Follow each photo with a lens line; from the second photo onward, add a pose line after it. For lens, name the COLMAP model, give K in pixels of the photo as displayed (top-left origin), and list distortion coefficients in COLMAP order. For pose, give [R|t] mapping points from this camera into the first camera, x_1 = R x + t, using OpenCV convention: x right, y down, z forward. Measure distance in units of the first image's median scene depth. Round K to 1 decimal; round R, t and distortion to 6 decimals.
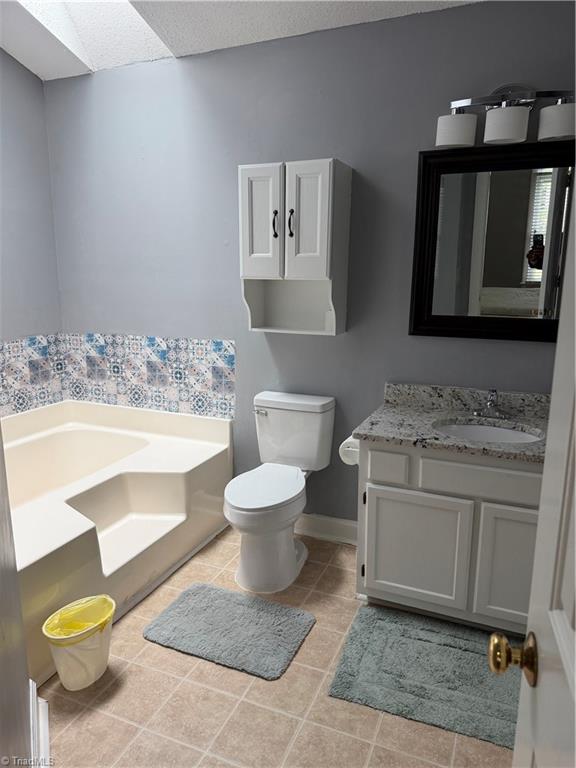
lens RADIAL K [[544.3, 0, 284.3], [0, 544.3, 385.8], [0, 0, 1]] dist [0.116404, -0.131654]
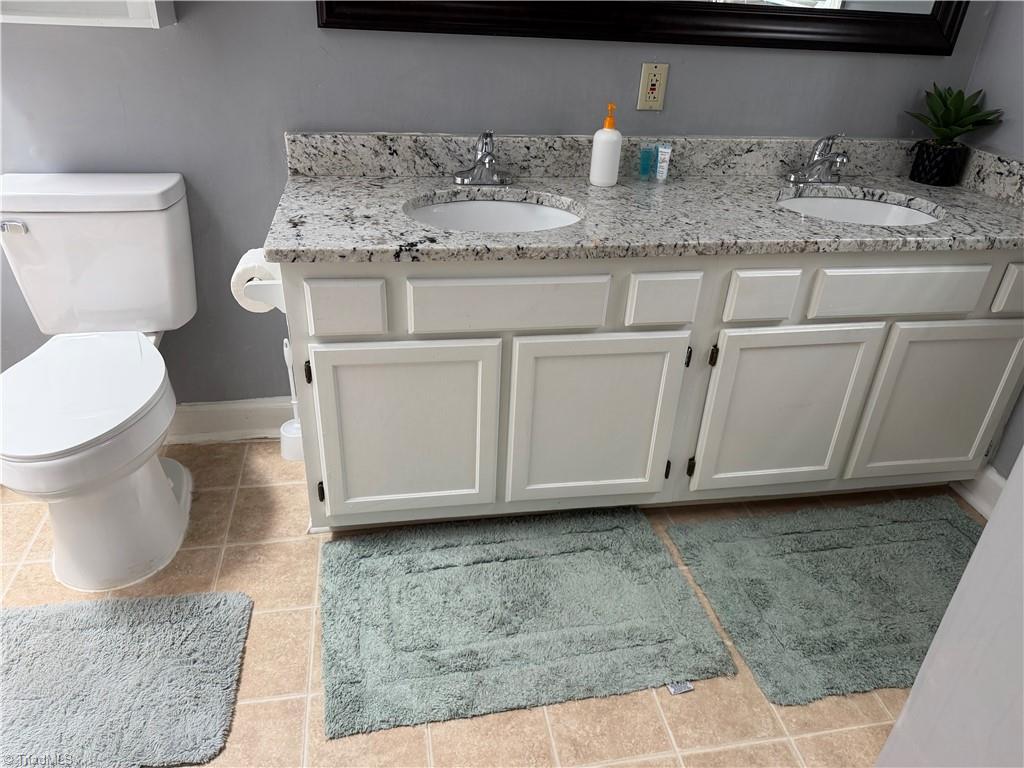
lens RADIAL K [[721.6, 0, 512.0], [0, 721.6, 384.0], [0, 0, 1]] dist [0.085653, -0.130007]
pose [[0.833809, -0.241873, 0.496246, -0.031338], [0.067058, 0.936629, 0.343845, -0.006658], [-0.547965, -0.253423, 0.797190, 0.305495]]
